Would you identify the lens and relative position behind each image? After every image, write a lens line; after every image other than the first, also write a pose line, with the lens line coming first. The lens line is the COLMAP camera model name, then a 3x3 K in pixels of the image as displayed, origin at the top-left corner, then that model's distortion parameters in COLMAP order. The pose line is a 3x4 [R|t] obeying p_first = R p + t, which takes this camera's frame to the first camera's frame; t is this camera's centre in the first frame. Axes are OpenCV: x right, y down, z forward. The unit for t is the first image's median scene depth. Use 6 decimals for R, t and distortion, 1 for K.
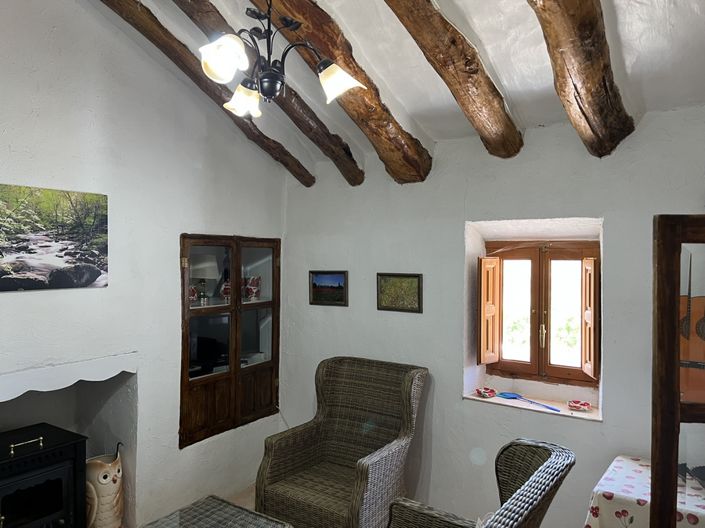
lens RADIAL K [[538.9, 0, 354.4], [0, 538.9, 261.0], [0, 0, 1]] dist [0.098108, -0.119237]
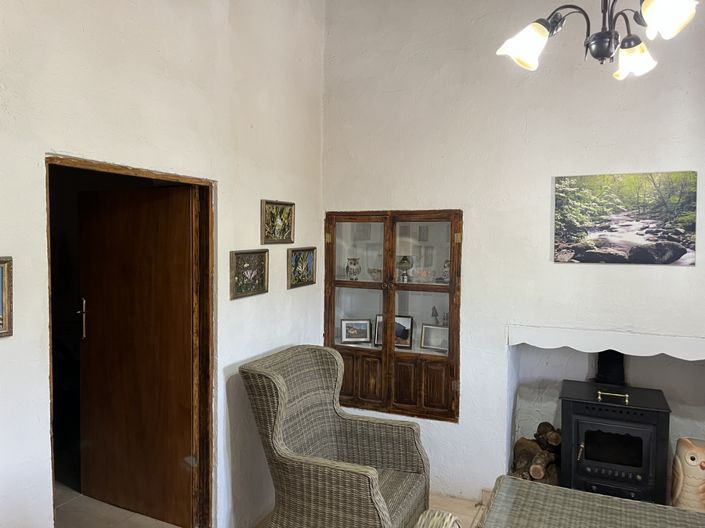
lens RADIAL K [[538.9, 0, 354.4], [0, 538.9, 261.0], [0, 0, 1]] dist [0.098108, -0.119237]
pose [[0.190050, 0.036450, -0.981098, 0.393753], [-0.016362, 0.999289, 0.033956, 0.015433], [0.981638, 0.009600, 0.190511, 0.218034]]
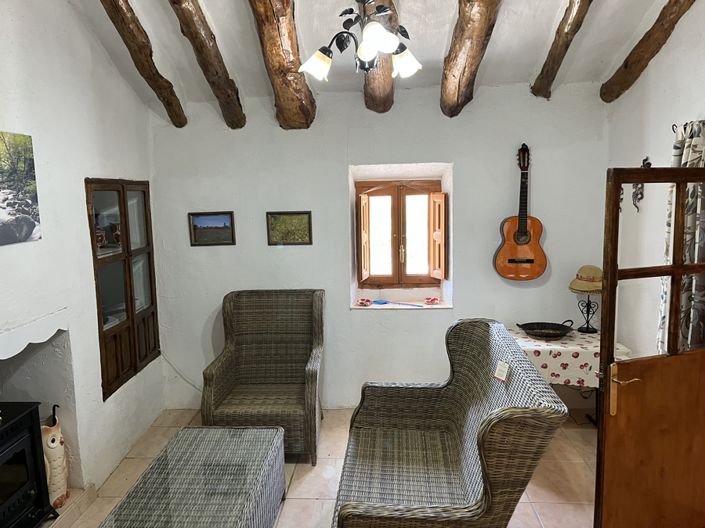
lens RADIAL K [[538.9, 0, 354.4], [0, 538.9, 261.0], [0, 0, 1]] dist [0.098108, -0.119237]
pose [[0.848564, -0.094751, 0.520540, -0.487035], [0.032435, 0.991299, 0.127568, -0.016661], [-0.528098, -0.091366, 0.844254, -0.041716]]
